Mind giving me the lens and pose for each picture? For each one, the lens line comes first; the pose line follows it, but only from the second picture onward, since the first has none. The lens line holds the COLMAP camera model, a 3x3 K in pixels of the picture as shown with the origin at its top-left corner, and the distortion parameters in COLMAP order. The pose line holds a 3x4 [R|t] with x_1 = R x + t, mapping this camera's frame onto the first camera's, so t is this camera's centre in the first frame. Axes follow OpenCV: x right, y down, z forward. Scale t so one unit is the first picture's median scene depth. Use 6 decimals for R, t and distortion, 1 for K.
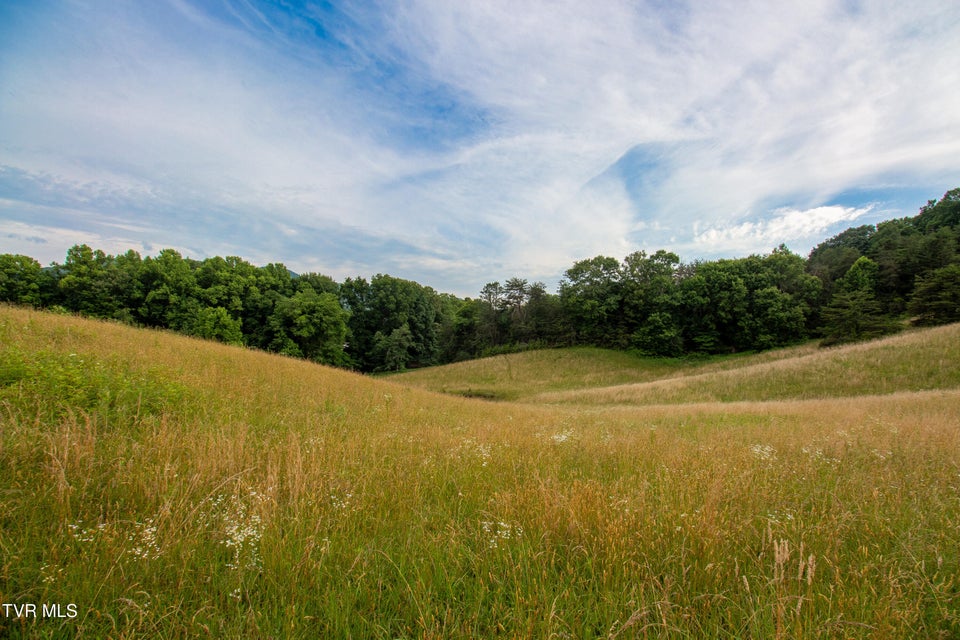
lens RADIAL K [[445.7, 0, 496.9], [0, 445.7, 318.8], [0, 0, 1]] dist [-0.001722, -0.014067]
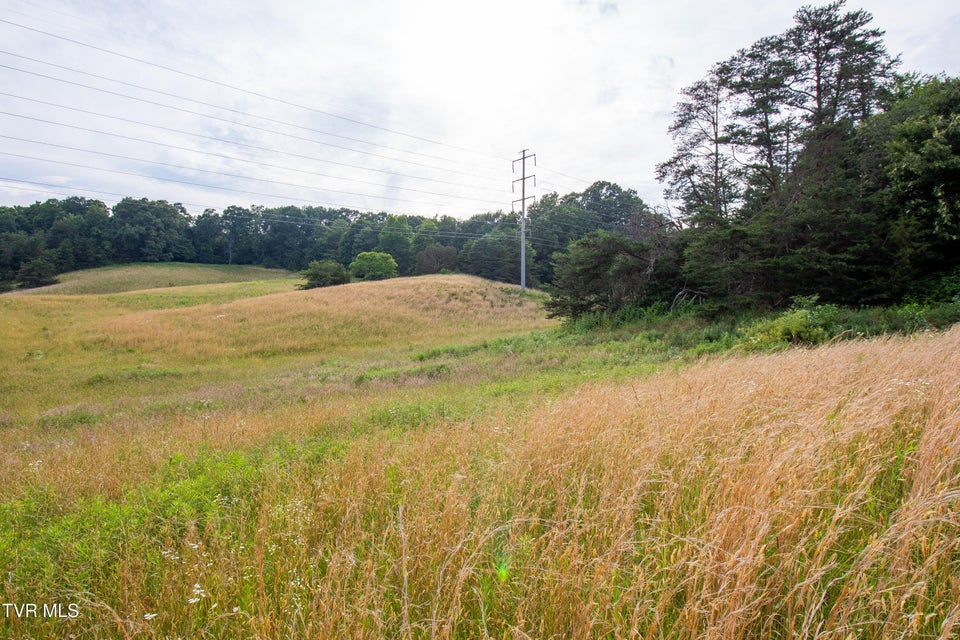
lens RADIAL K [[487.3, 0, 482.0], [0, 487.3, 306.7], [0, 0, 1]] dist [0.000646, -0.018700]
pose [[0.046663, 0.004131, 0.998902, -0.927115], [-0.060927, 0.998141, -0.001282, -0.019472], [-0.997051, -0.060801, 0.046828, -0.989287]]
